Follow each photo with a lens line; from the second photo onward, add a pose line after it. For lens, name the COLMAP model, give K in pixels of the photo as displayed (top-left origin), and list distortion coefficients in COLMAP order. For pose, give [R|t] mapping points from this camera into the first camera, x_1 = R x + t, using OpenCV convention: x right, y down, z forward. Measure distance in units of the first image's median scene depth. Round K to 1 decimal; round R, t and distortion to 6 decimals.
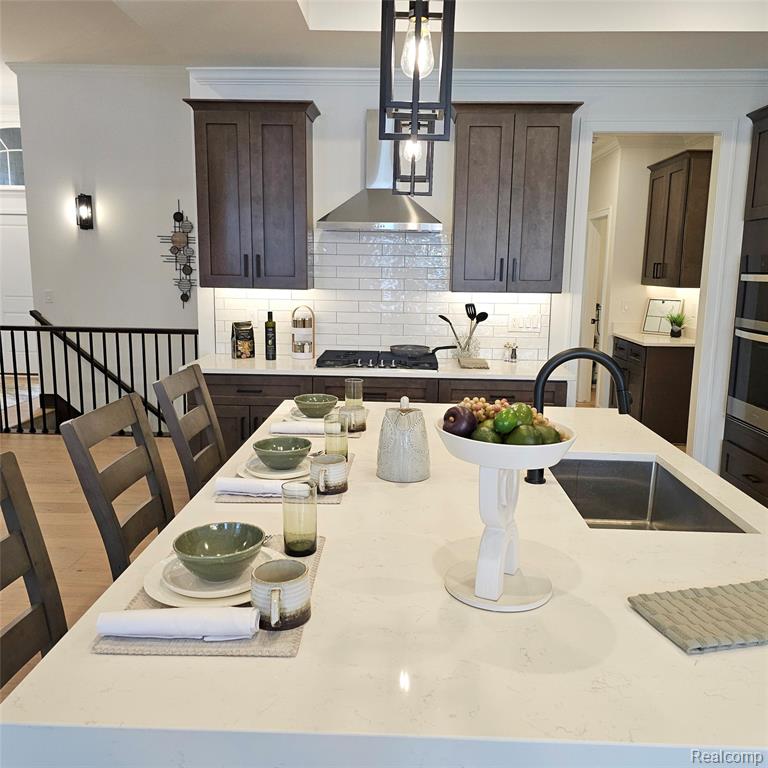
lens RADIAL K [[683.8, 0, 378.9], [0, 683.8, 376.8], [0, 0, 1]] dist [0.070730, -0.069230]
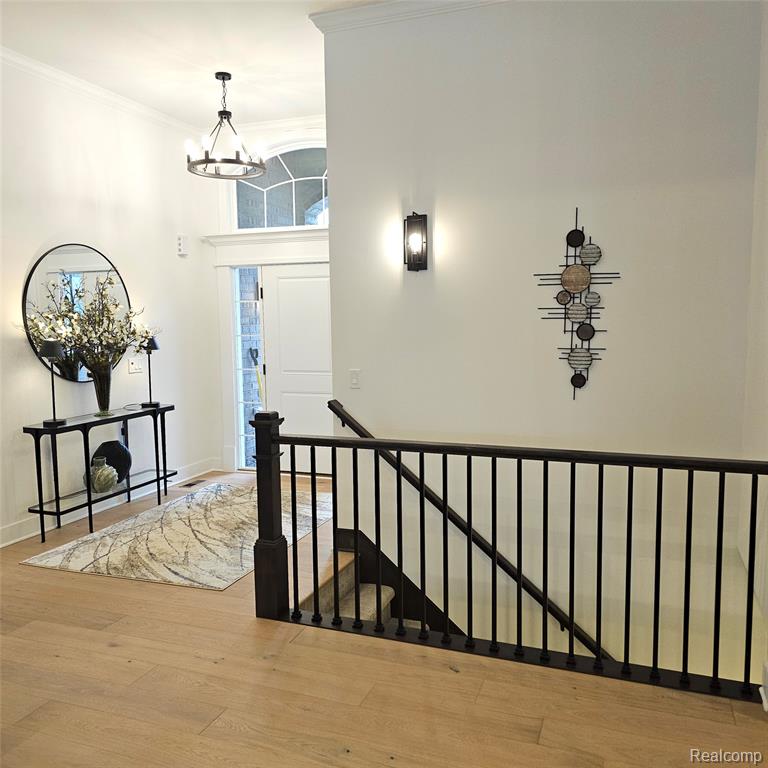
lens RADIAL K [[683.8, 0, 383.3], [0, 683.8, 390.4], [0, 0, 1]] dist [0.070730, -0.069230]
pose [[0.949463, 0.005498, -0.313831, -0.292449], [-0.024786, 0.998038, -0.057501, -0.080630], [0.312899, 0.062373, 0.947736, 0.476564]]
